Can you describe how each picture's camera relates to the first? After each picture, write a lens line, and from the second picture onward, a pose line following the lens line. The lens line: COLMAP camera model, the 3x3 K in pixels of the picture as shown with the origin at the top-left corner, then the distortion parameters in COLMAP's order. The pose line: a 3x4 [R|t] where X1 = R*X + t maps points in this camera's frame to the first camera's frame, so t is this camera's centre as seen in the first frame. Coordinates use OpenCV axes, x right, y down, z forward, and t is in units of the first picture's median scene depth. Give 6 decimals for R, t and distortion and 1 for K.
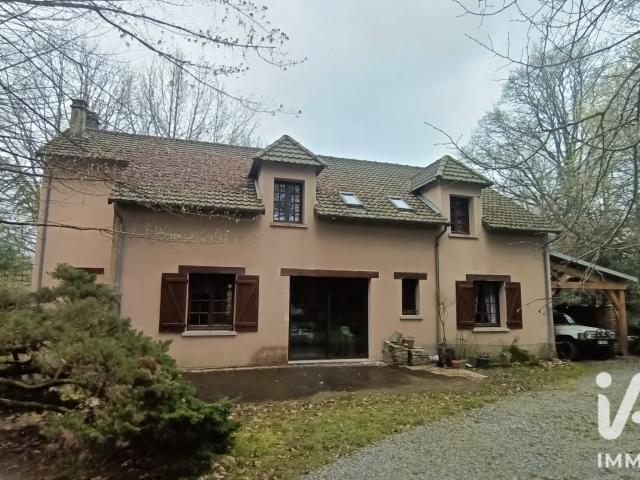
lens RADIAL K [[446.7, 0, 320.2], [0, 446.7, 241.2], [0, 0, 1]] dist [0.000149, -0.000884]
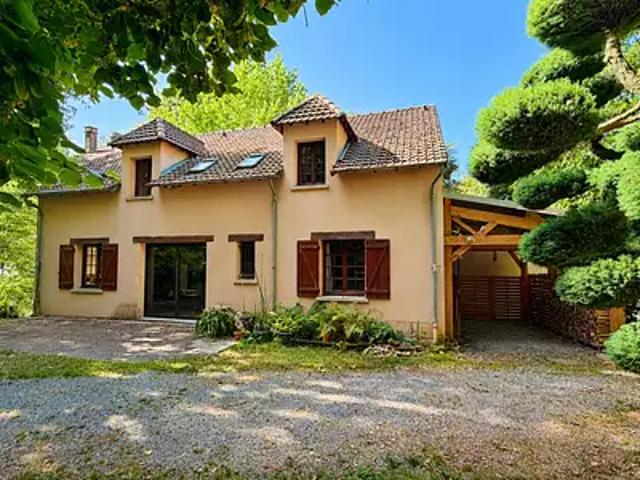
lens RADIAL K [[503.0, 0, 319.8], [0, 503.0, 238.2], [0, 0, 1]] dist [0.005962, 0.000644]
pose [[0.748106, -0.041207, -0.662298, 1.008432], [0.089350, 0.995236, 0.039004, 0.051249], [0.657536, -0.088355, 0.748225, 0.315449]]
